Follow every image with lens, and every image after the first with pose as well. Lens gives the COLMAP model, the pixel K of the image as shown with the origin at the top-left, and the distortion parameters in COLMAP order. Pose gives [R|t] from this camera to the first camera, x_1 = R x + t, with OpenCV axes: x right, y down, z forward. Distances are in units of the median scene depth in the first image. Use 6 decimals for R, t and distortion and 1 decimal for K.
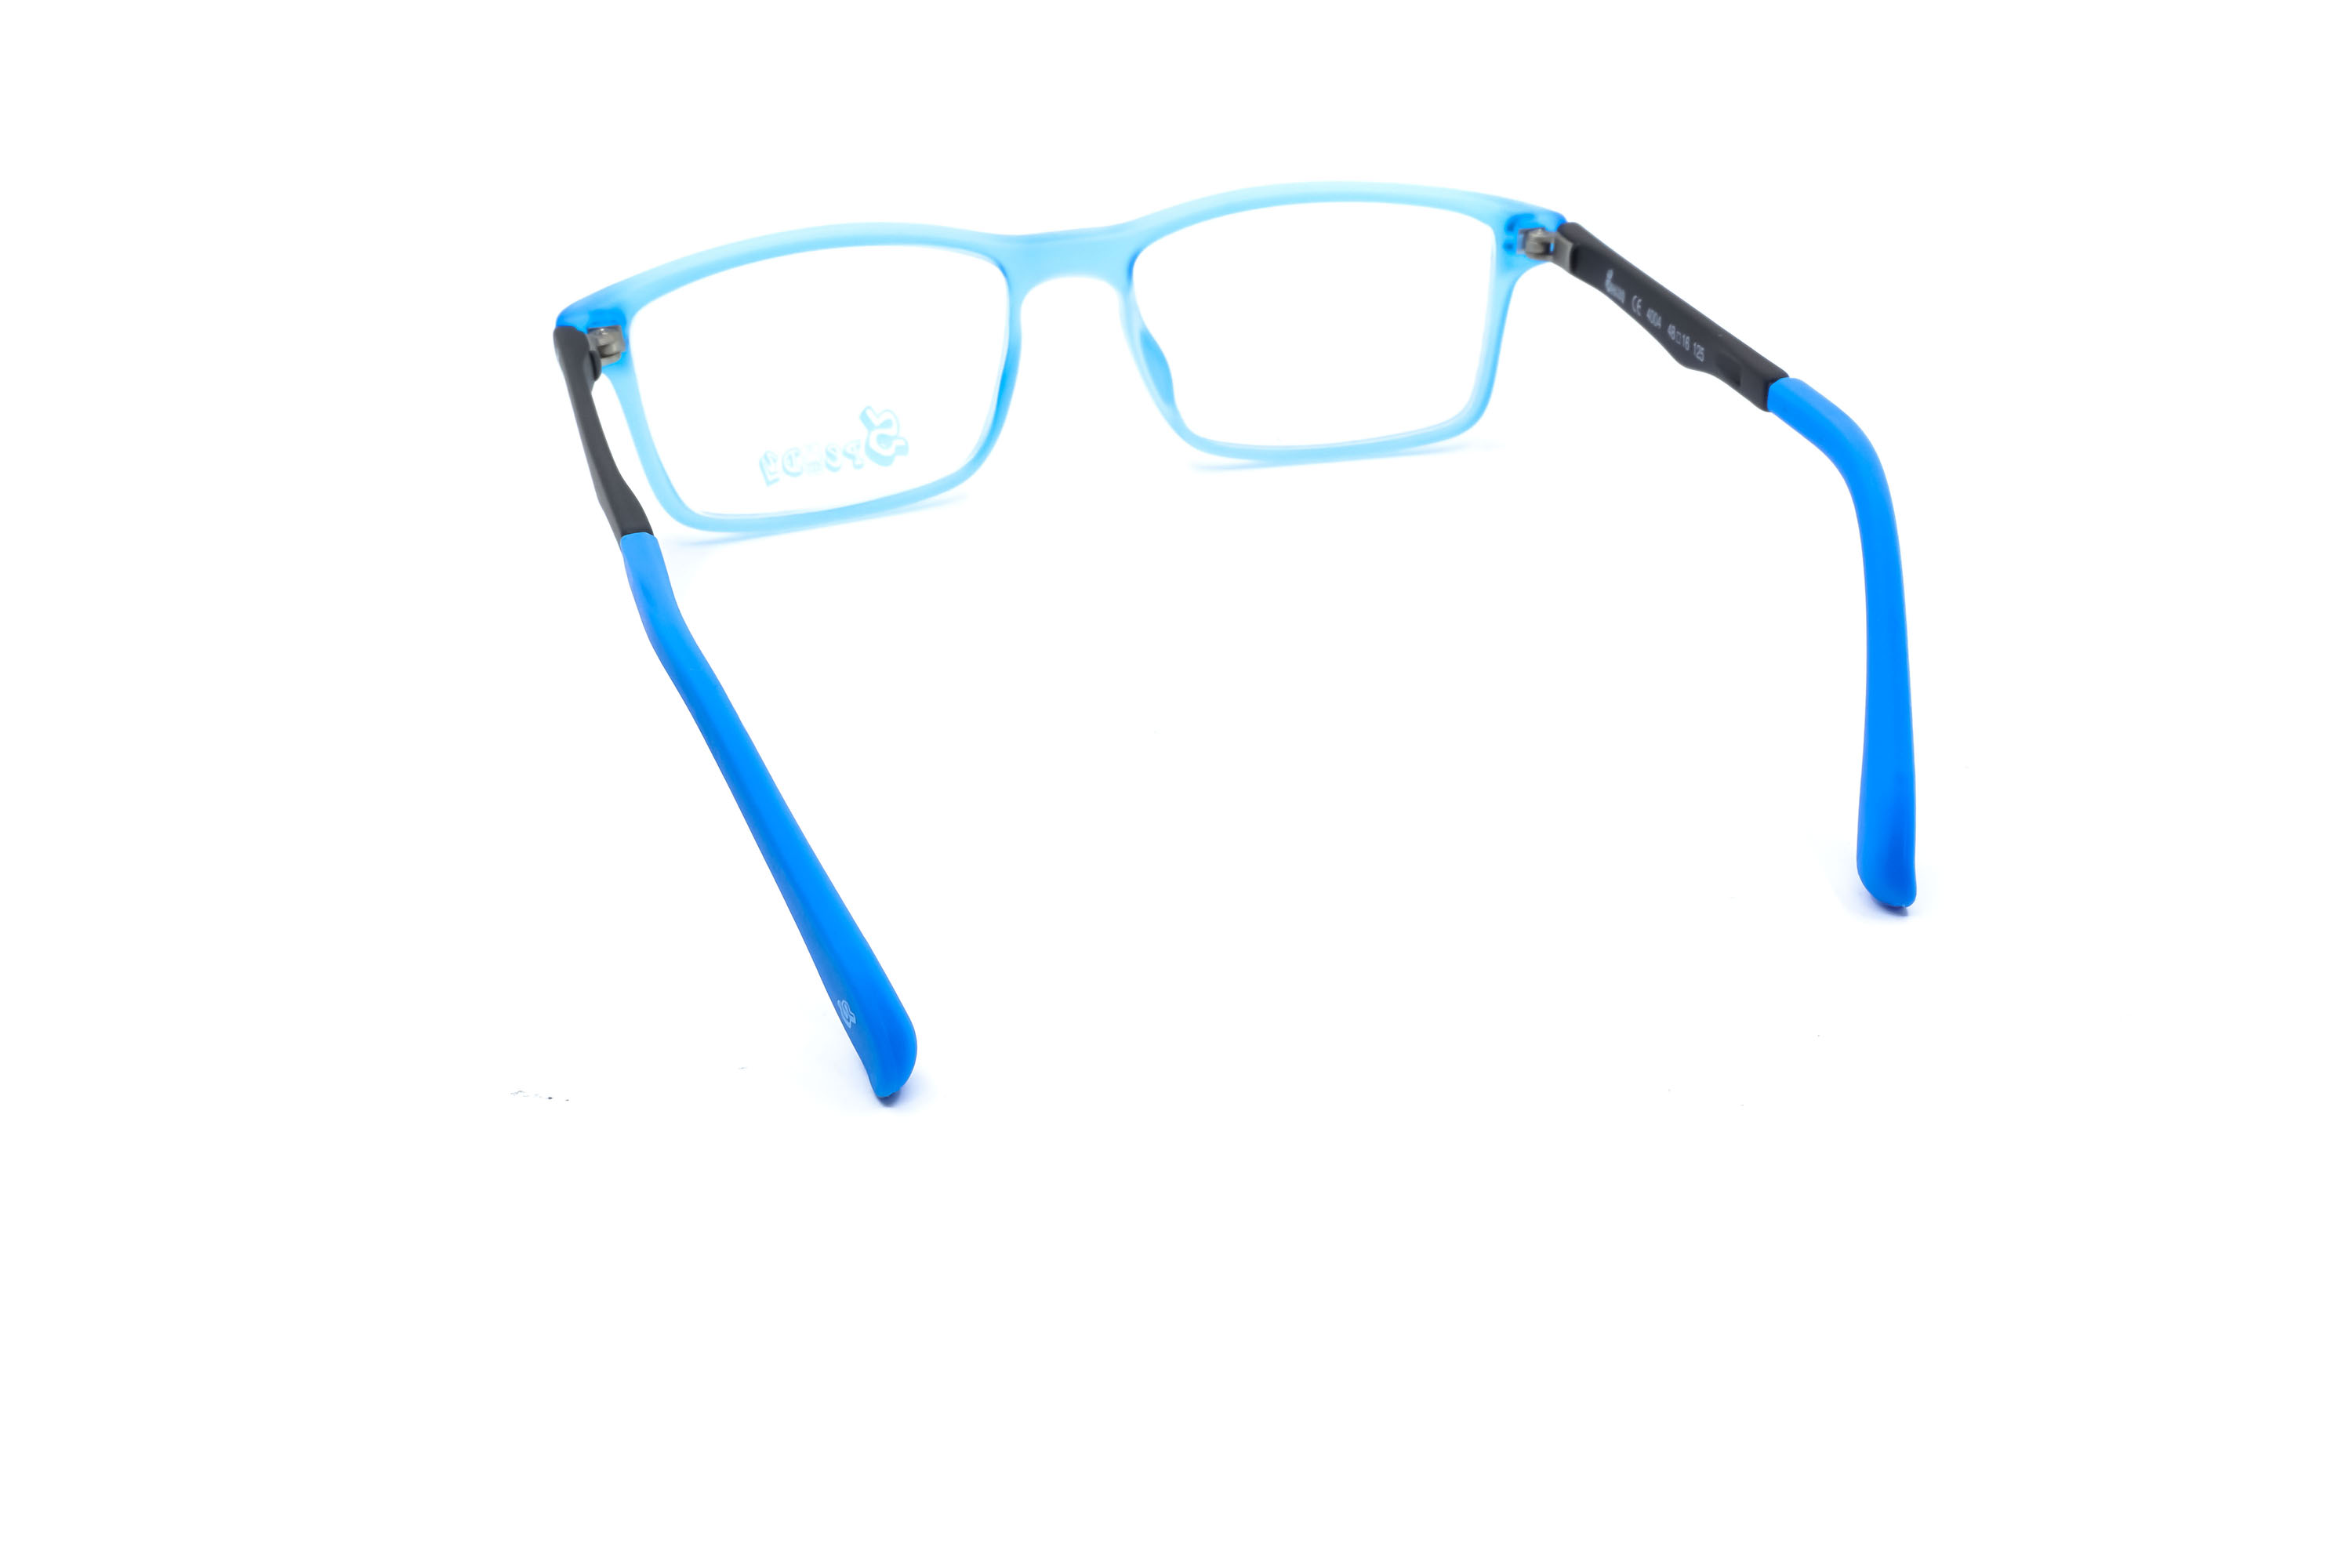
lens RADIAL K [[2429.0, 0, 1176.0], [0, 2429.0, 784.0], [0, 0, 1]] dist [0.002928, 0.004763]
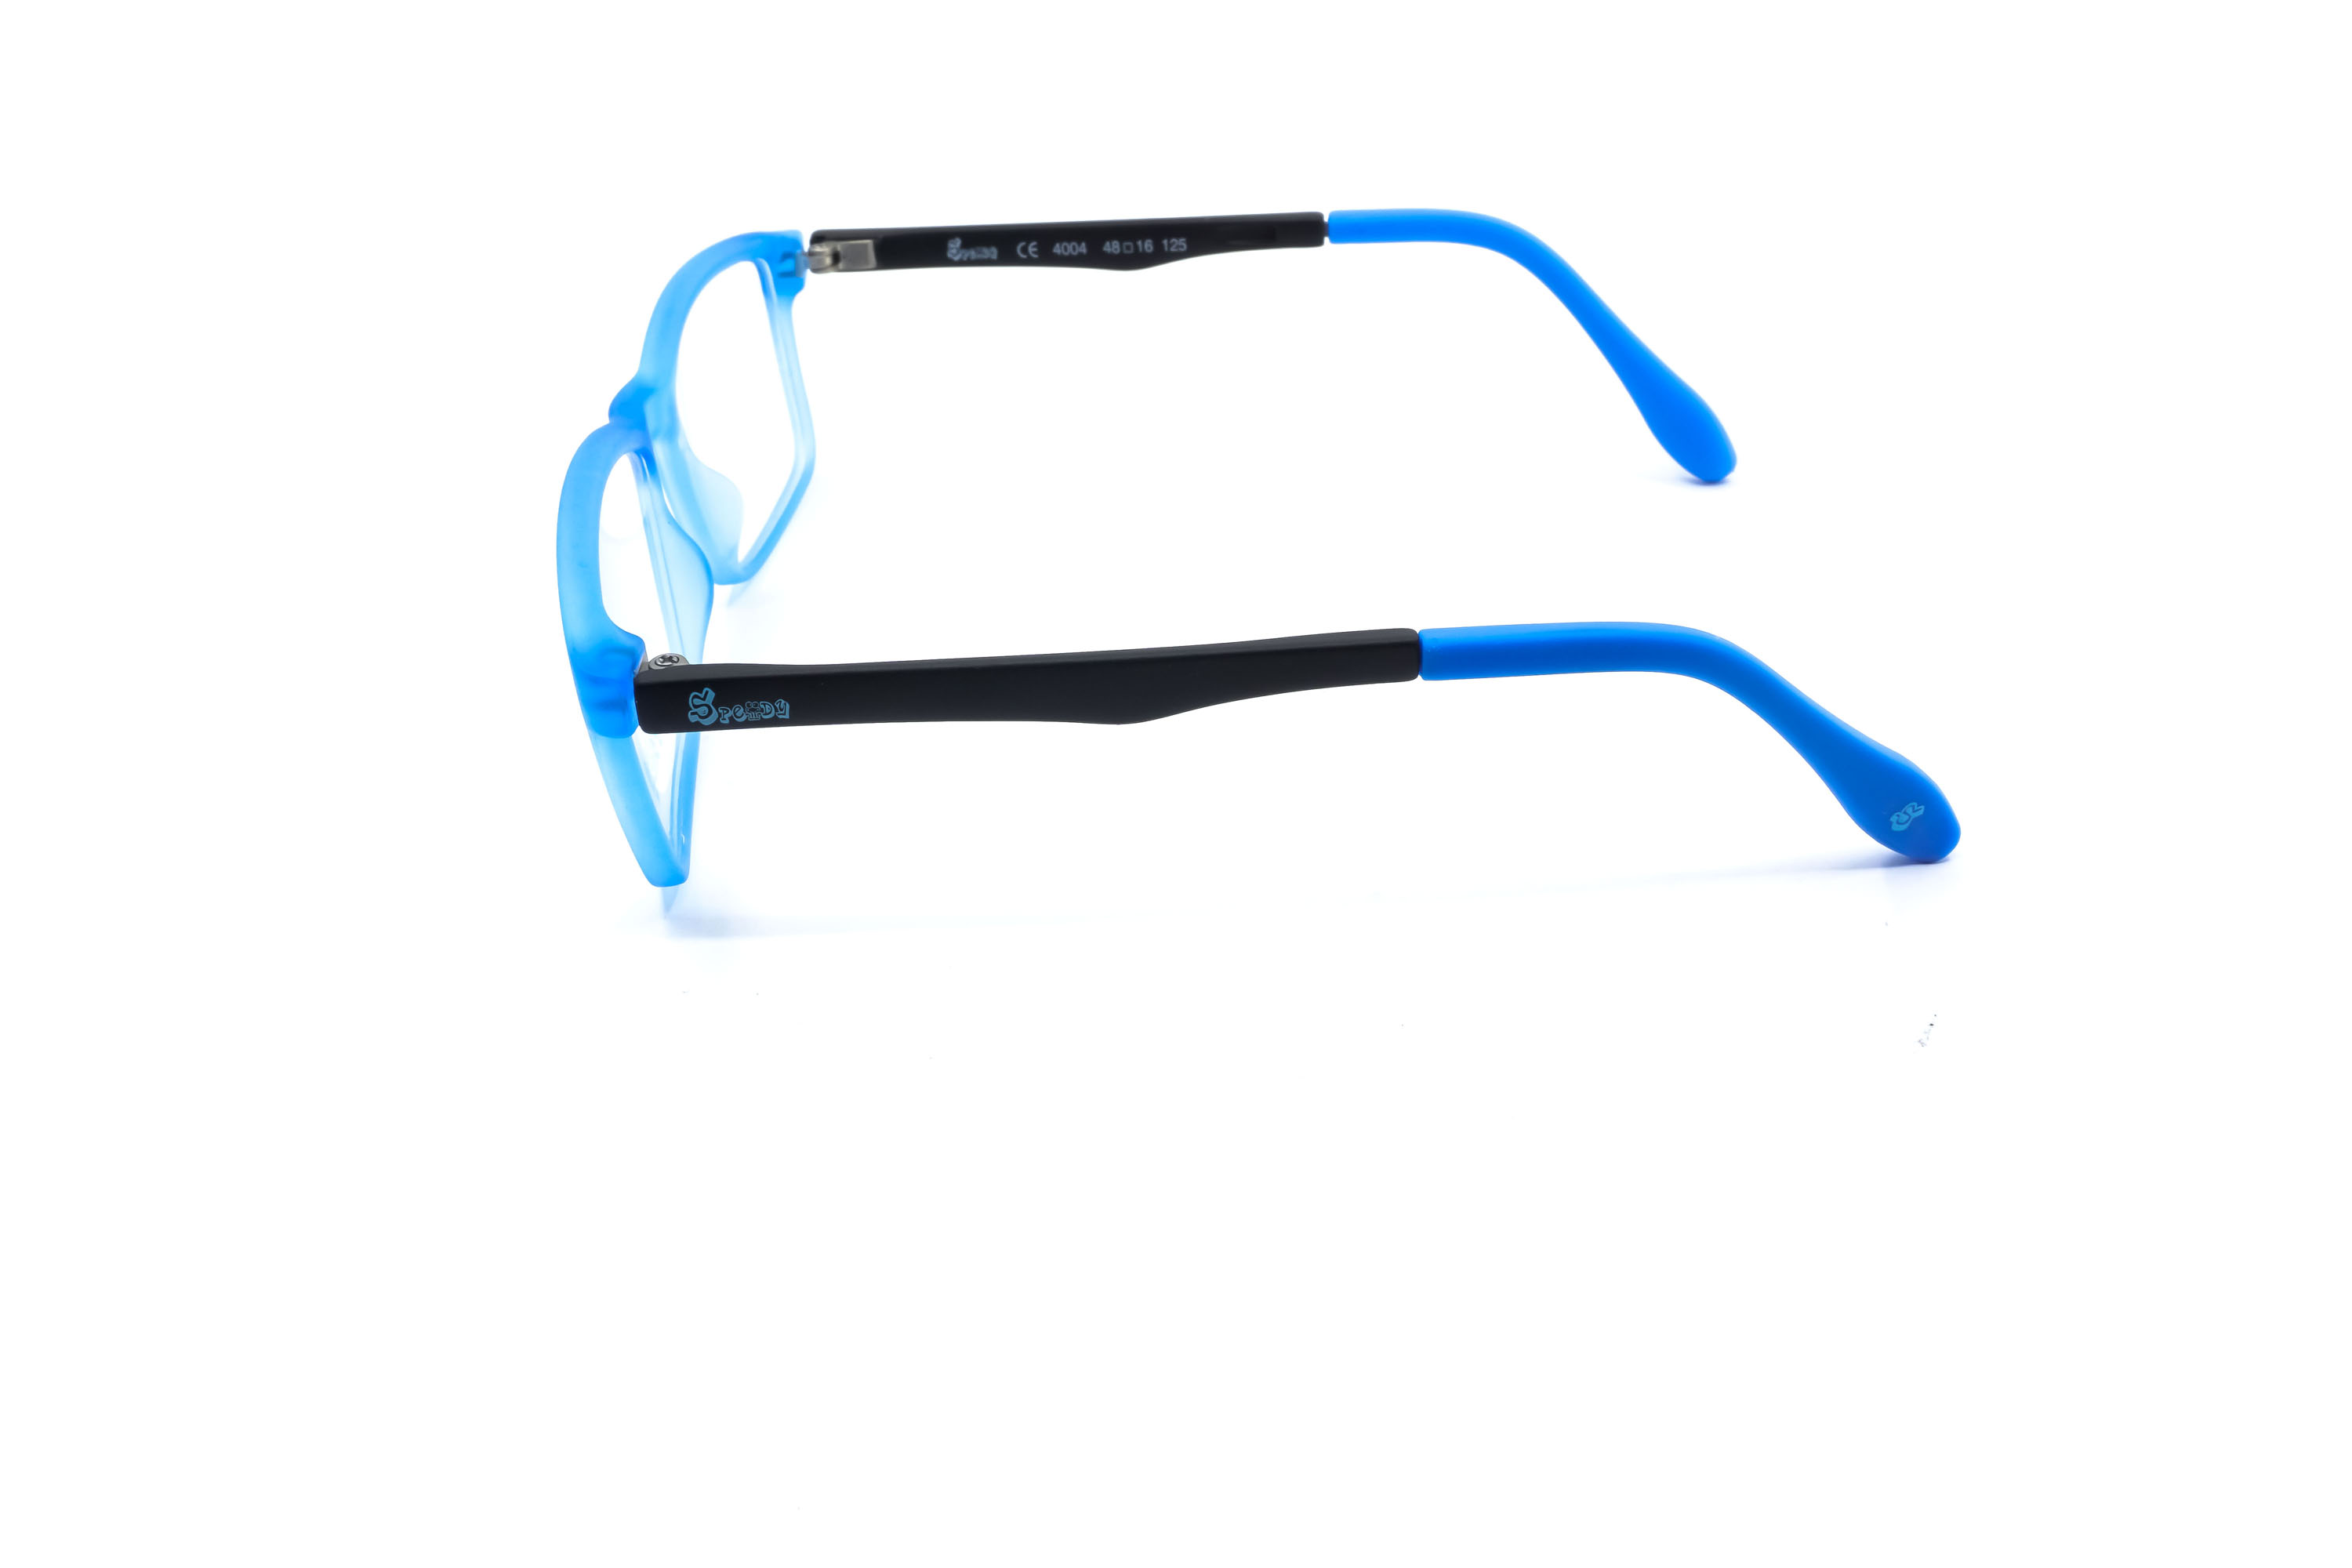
lens RADIAL K [[2429.0, 0, 1176.0], [0, 2429.0, 784.0], [0, 0, 1]] dist [0.002928, 0.004763]
pose [[0.263829, -0.467261, 0.843837, -0.769341], [0.487283, 0.819557, 0.301465, -0.278429], [-0.832436, 0.331652, 0.443911, 0.509539]]
